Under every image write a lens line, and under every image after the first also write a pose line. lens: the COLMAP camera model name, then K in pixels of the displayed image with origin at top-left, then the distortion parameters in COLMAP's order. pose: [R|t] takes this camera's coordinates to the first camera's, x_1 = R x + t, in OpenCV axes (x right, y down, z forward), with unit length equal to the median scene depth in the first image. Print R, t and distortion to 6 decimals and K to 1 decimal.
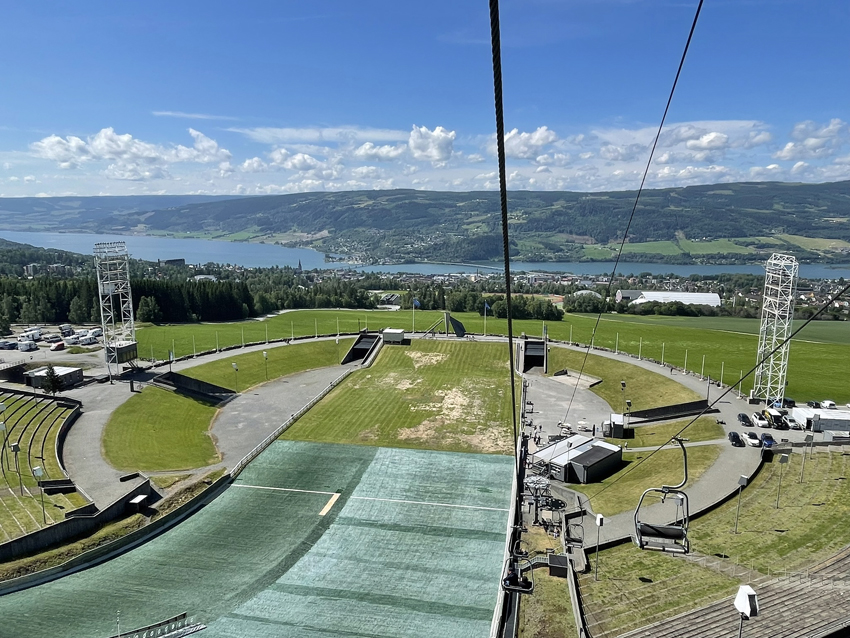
lens RADIAL K [[597.5, 0, 425.0], [0, 597.5, 319.0], [0, 0, 1]] dist [0.000121, -0.002557]
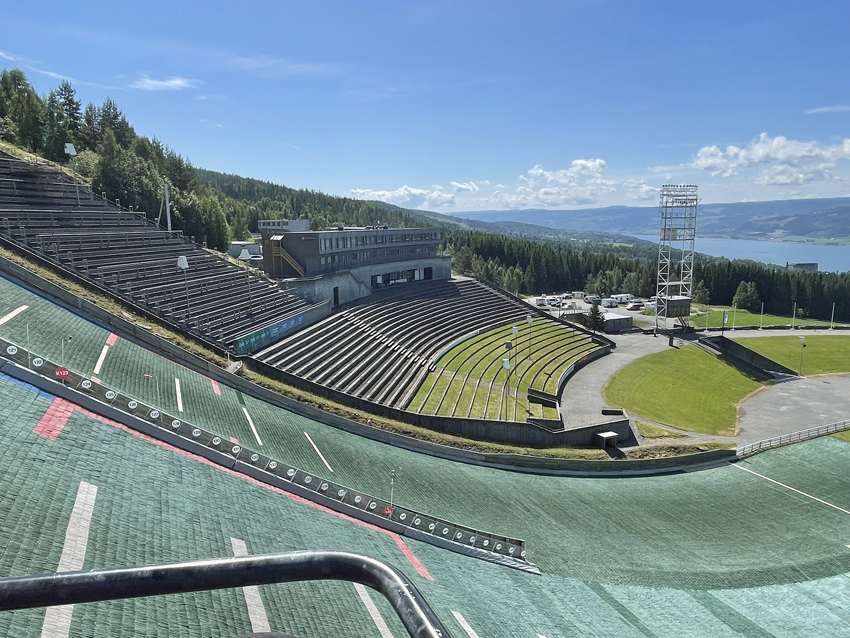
lens RADIAL K [[597.5, 0, 425.0], [0, 597.5, 319.0], [0, 0, 1]] dist [0.000121, -0.002557]
pose [[0.566649, 0.133293, -0.813106, 0.041101], [-0.139267, 0.988124, 0.064929, 0.111242], [0.812104, 0.076447, 0.578483, 0.262813]]
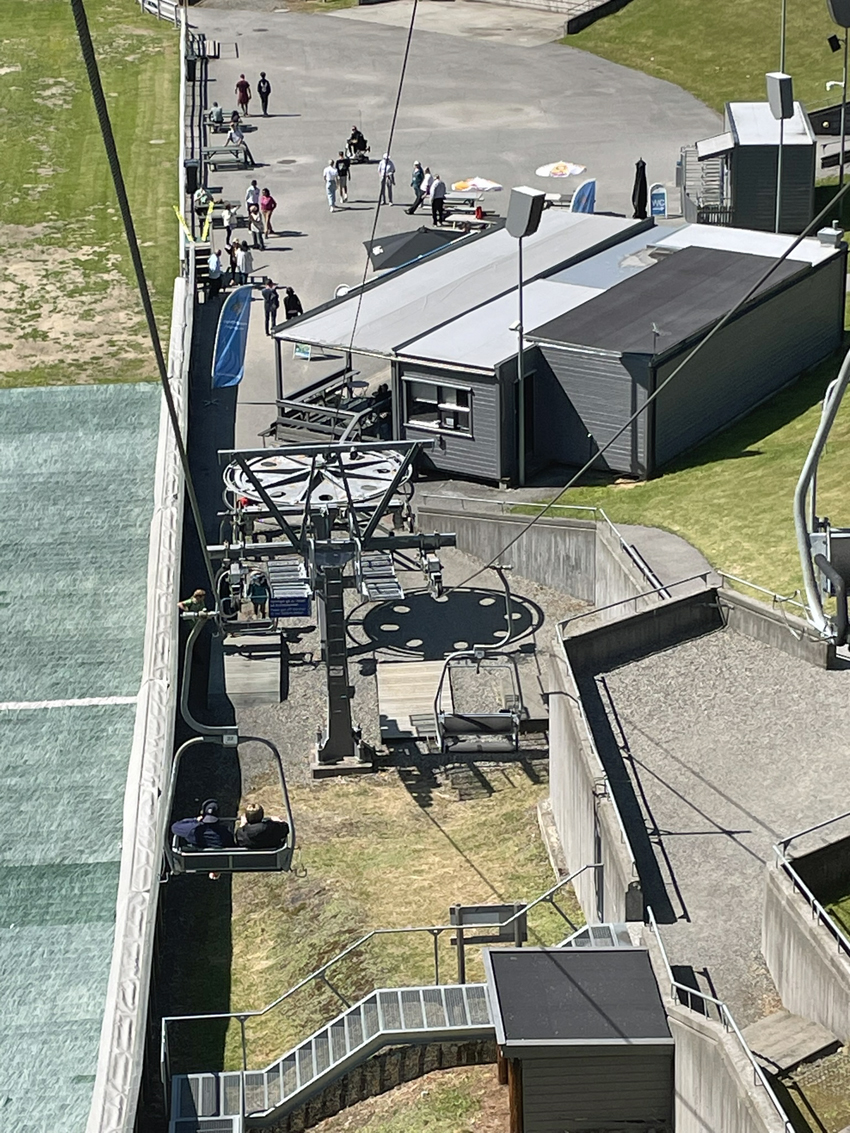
lens RADIAL K [[2574.2, 0, 425.0], [0, 2574.2, 566.5], [0, 0, 1]] dist [0.022720, 0.109249]
pose [[0.966165, -0.111300, 0.232673, 0.066673], [0.063041, 0.976645, 0.205404, 0.161111], [-0.250100, -0.183786, 0.950617, 0.402987]]
